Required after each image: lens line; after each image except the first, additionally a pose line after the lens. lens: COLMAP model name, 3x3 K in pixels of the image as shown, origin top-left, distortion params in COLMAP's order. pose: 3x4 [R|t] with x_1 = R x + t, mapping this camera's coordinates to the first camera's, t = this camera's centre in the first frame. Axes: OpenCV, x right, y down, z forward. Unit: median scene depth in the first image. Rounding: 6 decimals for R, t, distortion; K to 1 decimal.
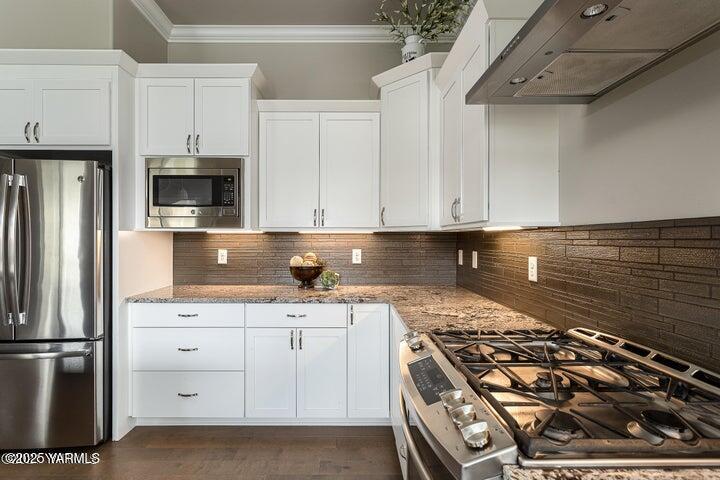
lens RADIAL K [[370.7, 0, 358.0], [0, 370.7, 240.5], [0, 0, 1]] dist [0.000381, 0.000254]
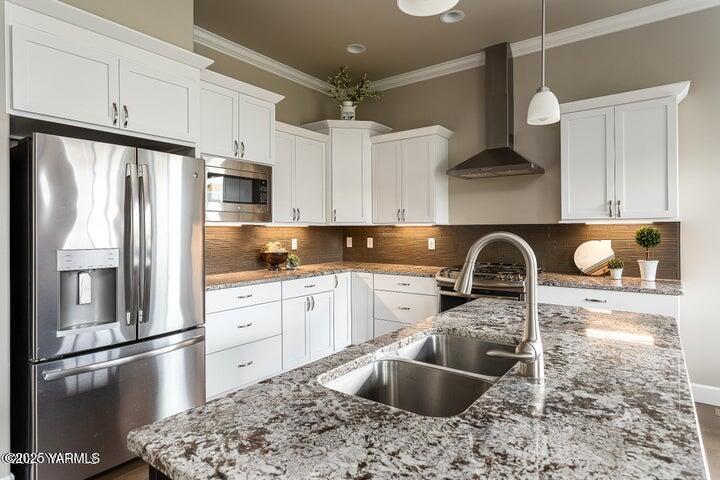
lens RADIAL K [[403.8, 0, 359.3], [0, 403.8, 233.7], [0, 0, 1]] dist [-0.000685, 0.000051]
pose [[0.597123, -0.010749, 0.802077, -1.232896], [0.004106, 0.999938, 0.010344, -0.008719], [-0.802139, -0.002884, 0.597131, -0.052945]]
